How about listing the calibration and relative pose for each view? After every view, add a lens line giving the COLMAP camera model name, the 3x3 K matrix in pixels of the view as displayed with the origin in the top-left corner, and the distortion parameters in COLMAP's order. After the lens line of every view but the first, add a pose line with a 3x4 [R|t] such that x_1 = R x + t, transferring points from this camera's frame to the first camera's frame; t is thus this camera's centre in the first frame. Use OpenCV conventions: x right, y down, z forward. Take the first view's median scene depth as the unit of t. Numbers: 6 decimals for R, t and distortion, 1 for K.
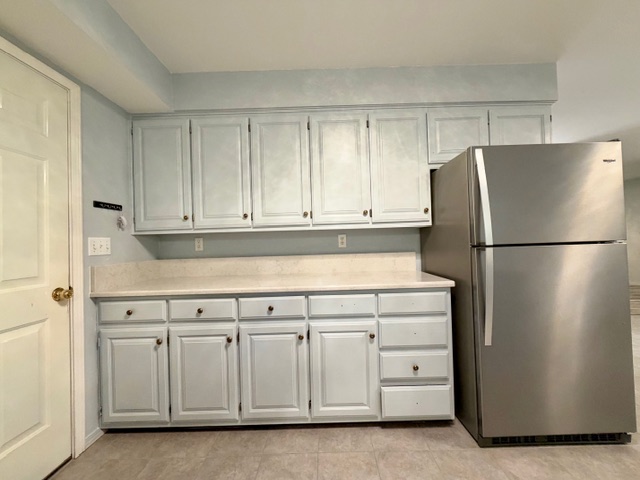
lens RADIAL K [[255.0, 0, 321.2], [0, 255.0, 238.4], [0, 0, 1]] dist [0.001062, 0.000008]
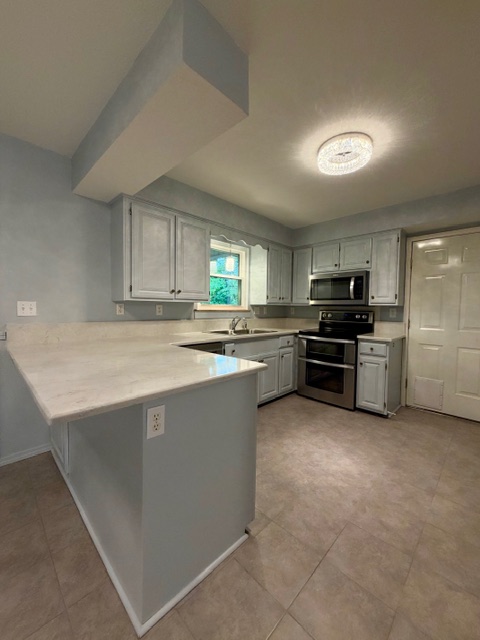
lens RADIAL K [[255.0, 0, 239.2], [0, 255.0, 318.2], [0, 0, 1]] dist [0.001062, 0.000008]
pose [[-0.703178, 0.043105, -0.709706, 1.571679], [0.011695, 0.998727, 0.049071, -0.053201], [0.710918, 0.026205, -0.702786, 0.902177]]
